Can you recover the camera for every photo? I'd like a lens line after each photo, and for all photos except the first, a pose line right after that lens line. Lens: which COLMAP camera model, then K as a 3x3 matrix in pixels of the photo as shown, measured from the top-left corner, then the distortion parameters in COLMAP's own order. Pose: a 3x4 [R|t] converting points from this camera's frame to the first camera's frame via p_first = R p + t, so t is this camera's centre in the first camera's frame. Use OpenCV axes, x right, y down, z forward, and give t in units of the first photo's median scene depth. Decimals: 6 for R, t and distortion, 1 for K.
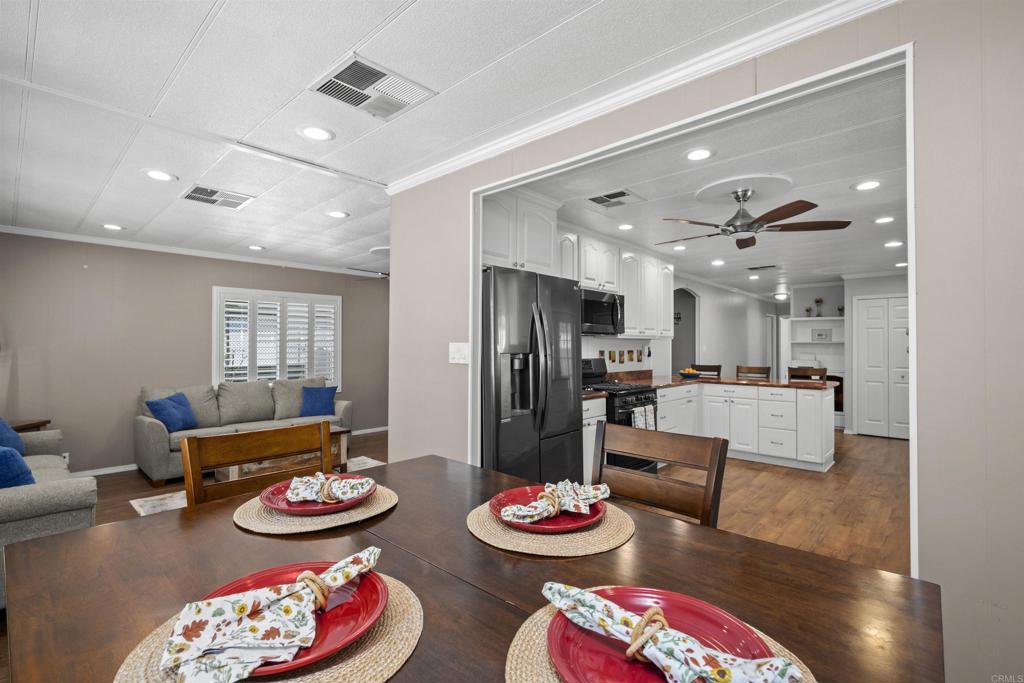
lens RADIAL K [[473.1, 0, 514.8], [0, 473.1, 342.6], [0, 0, 1]] dist [-0.000631, -0.000881]
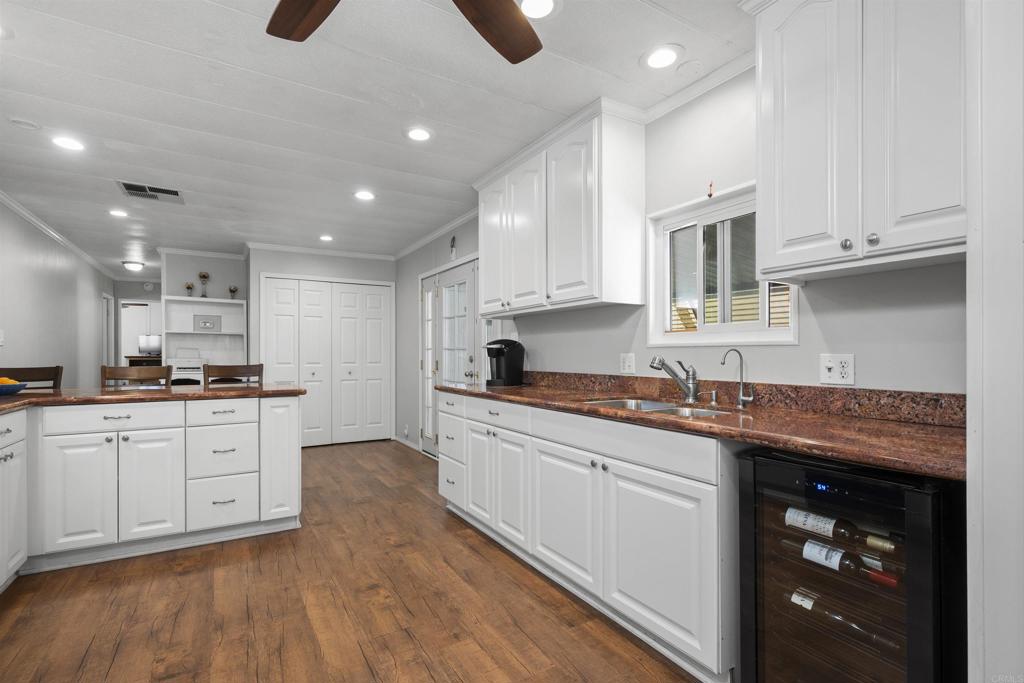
lens RADIAL K [[473.1, 0, 499.5], [0, 473.1, 355.2], [0, 0, 1]] dist [-0.000631, -0.000881]
pose [[0.299857, -0.008875, 0.953943, 0.100250], [-0.005873, 0.999921, 0.011149, 0.027429], [-0.953966, -0.008946, 0.299781, 0.412325]]
